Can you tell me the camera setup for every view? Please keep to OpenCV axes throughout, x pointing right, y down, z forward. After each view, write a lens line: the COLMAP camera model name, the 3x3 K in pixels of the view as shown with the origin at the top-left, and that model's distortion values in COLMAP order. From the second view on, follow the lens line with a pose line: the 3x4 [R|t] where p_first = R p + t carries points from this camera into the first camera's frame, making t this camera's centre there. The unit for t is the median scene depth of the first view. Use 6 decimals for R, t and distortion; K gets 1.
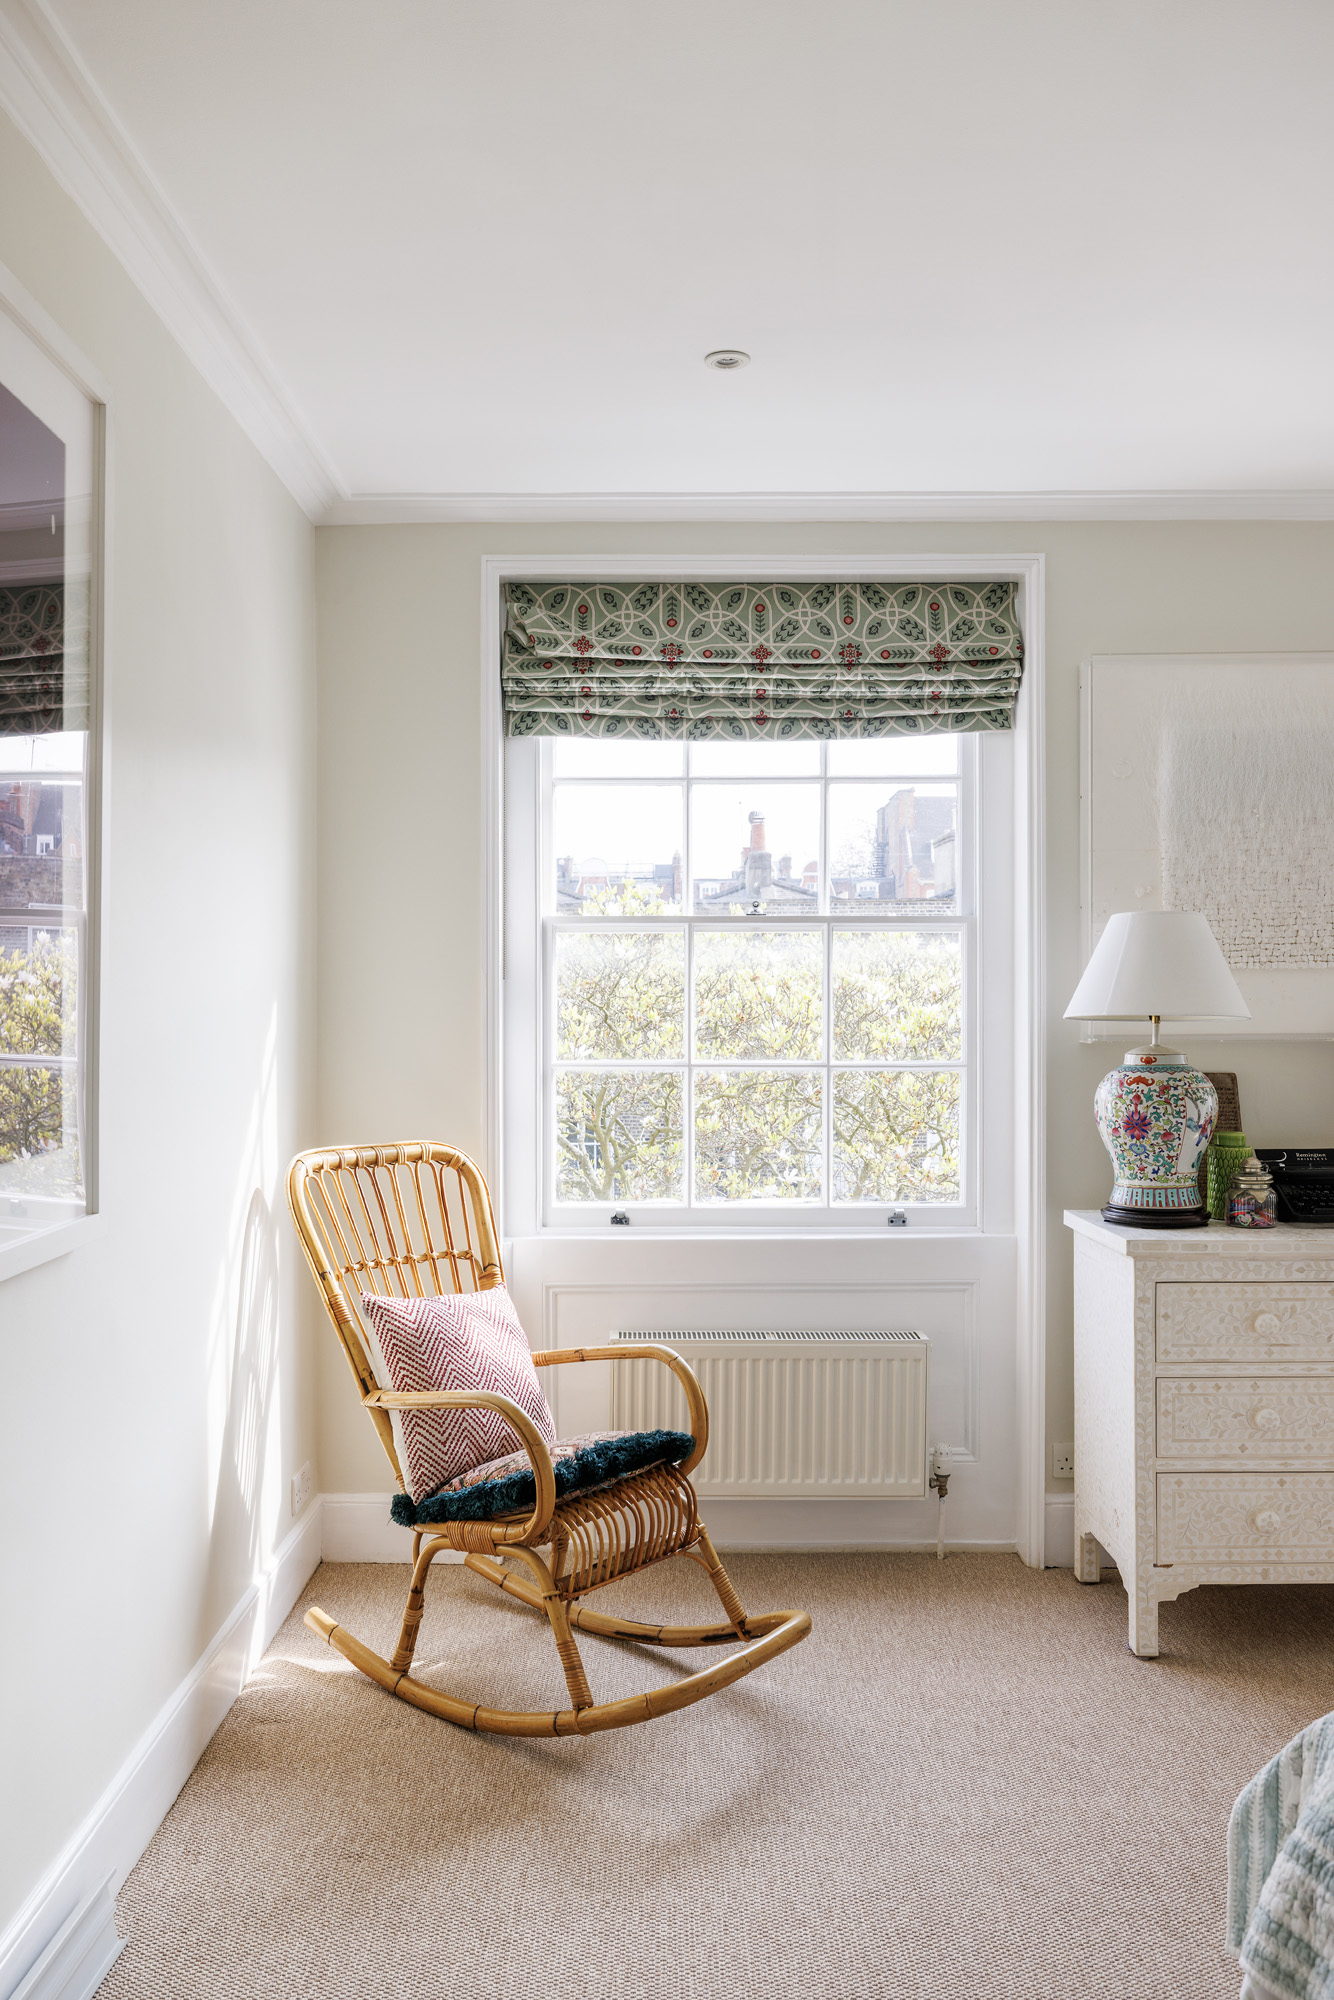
lens RADIAL K [[1488.6, 0, 665.1], [0, 1488.6, 1030.0], [0, 0, 1]] dist [-0.008155, 0.010610]
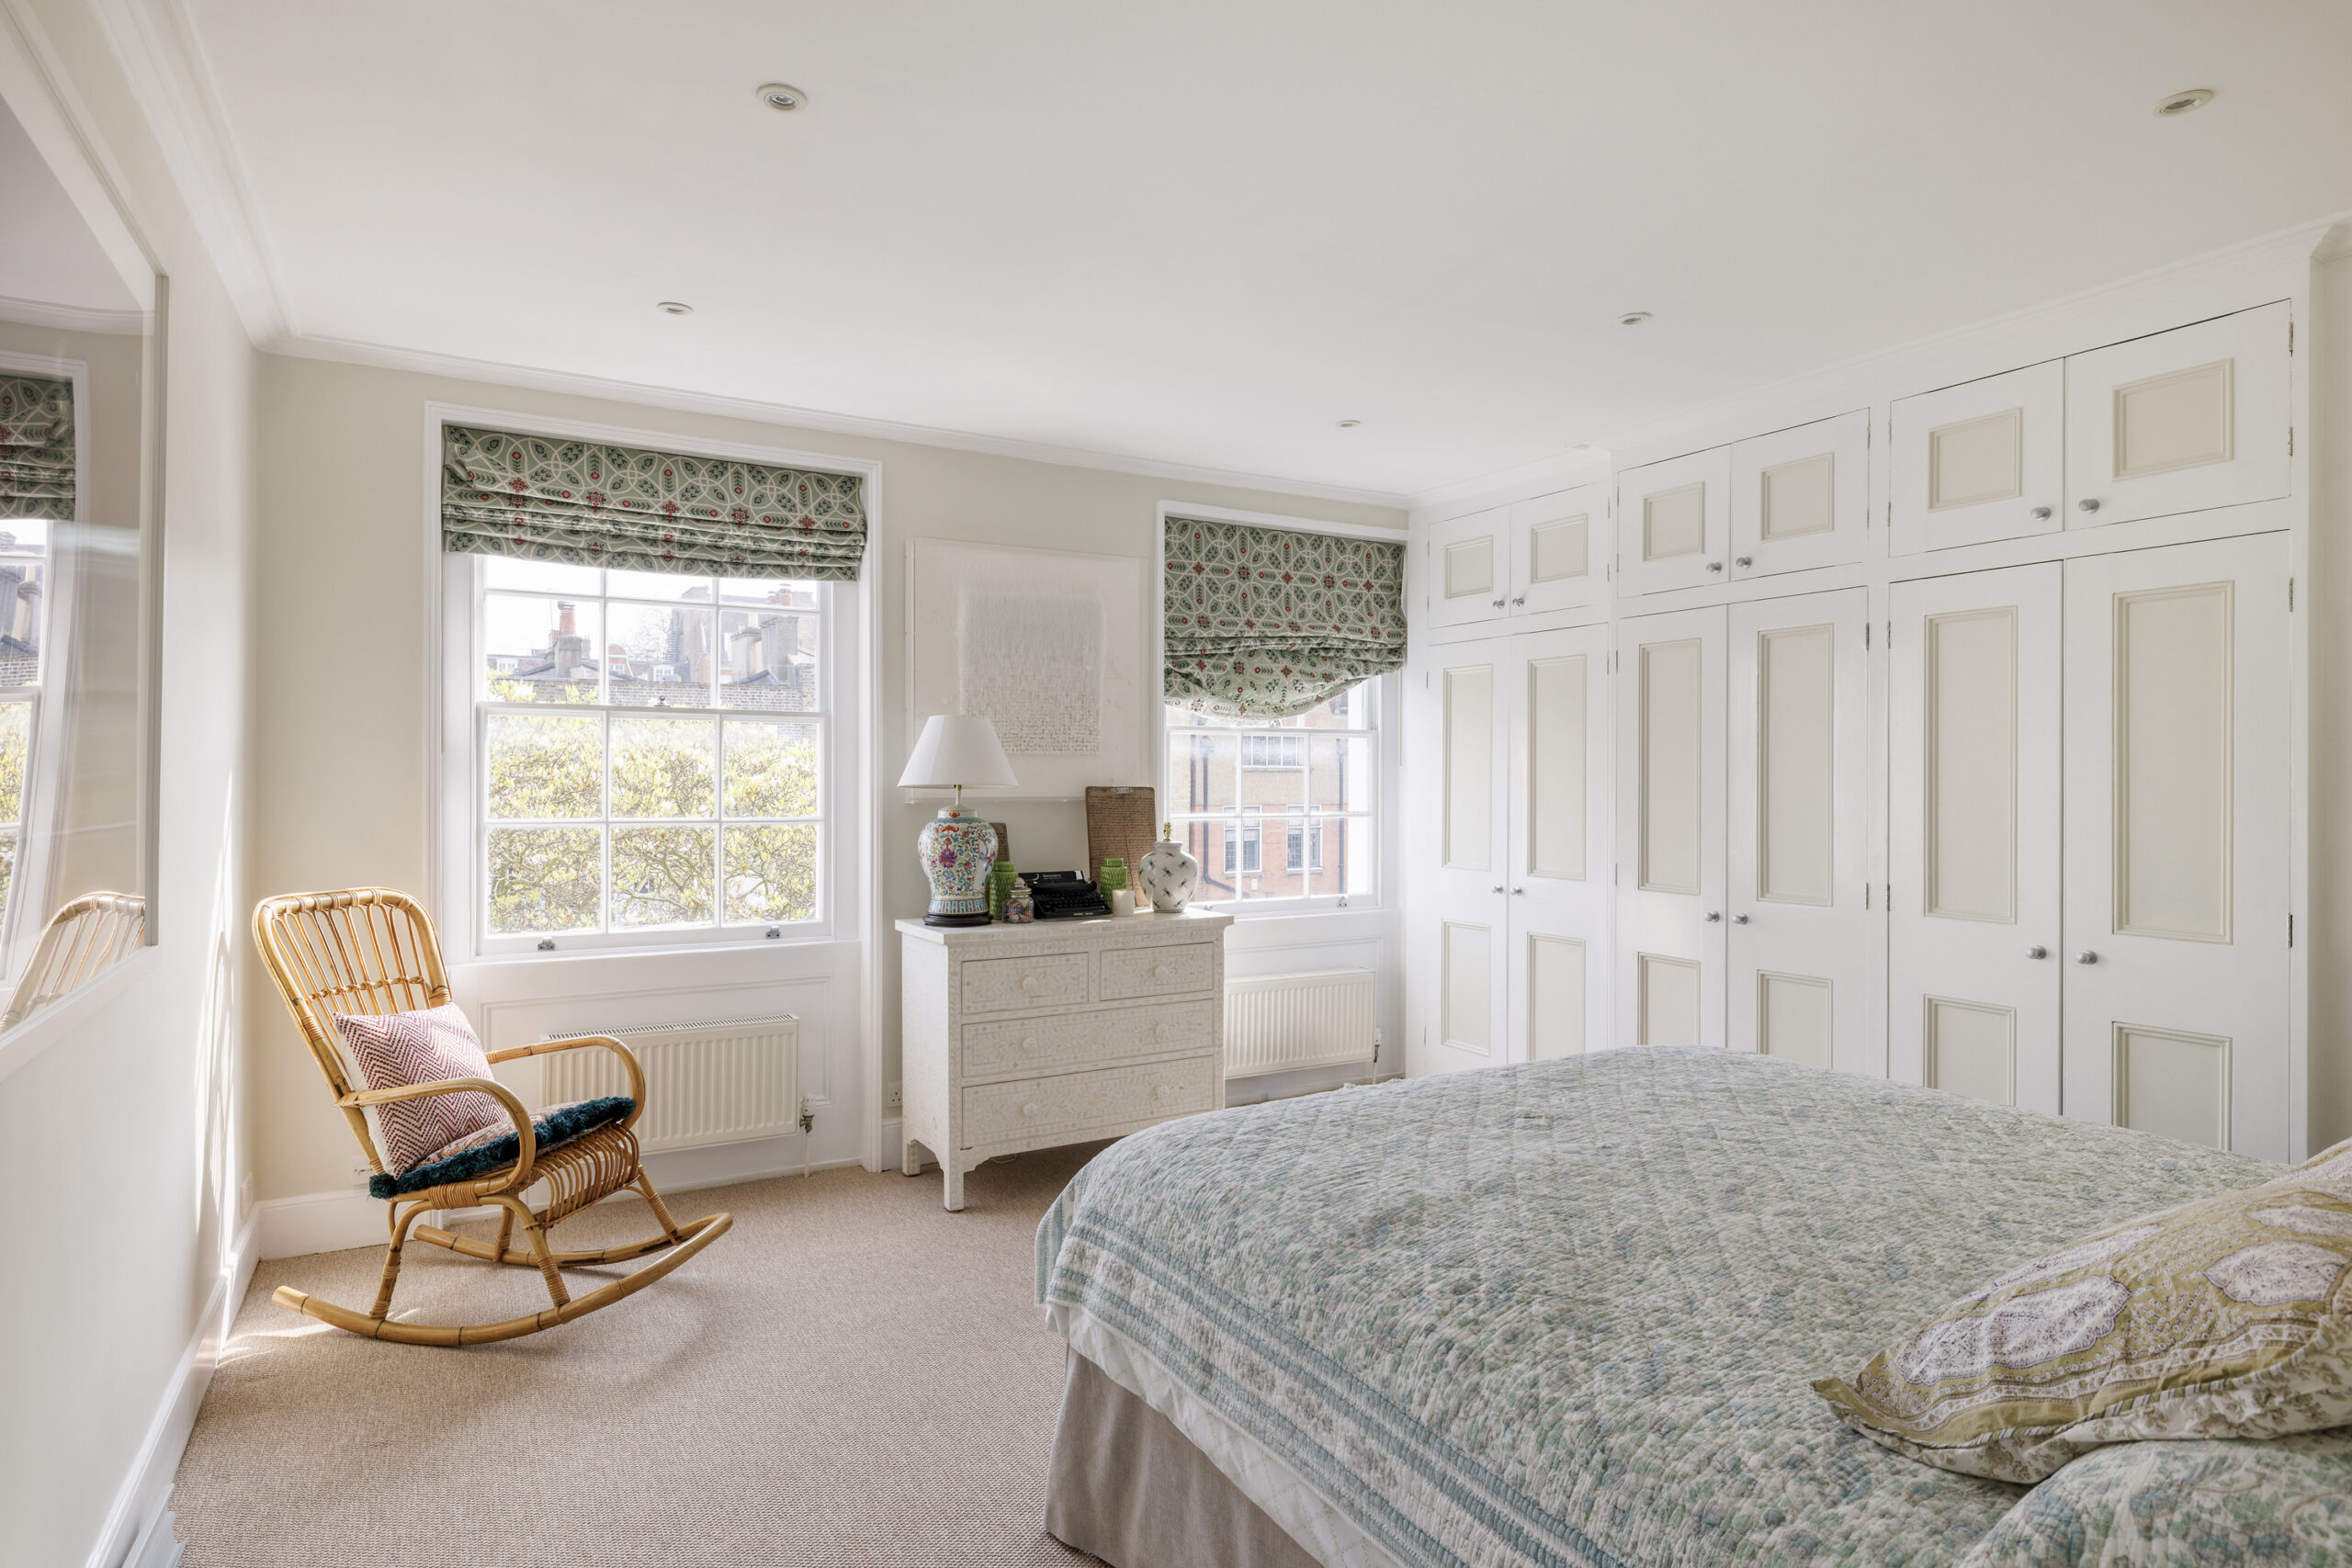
lens RADIAL K [[1233.8, 0, 1175.4], [0, 1233.8, 785.2], [0, 0, 1]] dist [0.000237, 0.000217]
pose [[0.861378, 0.004472, 0.507944, -0.112496], [-0.000093, 0.999963, -0.008645, 0.001297], [-0.507964, 0.007399, 0.861346, -0.178120]]
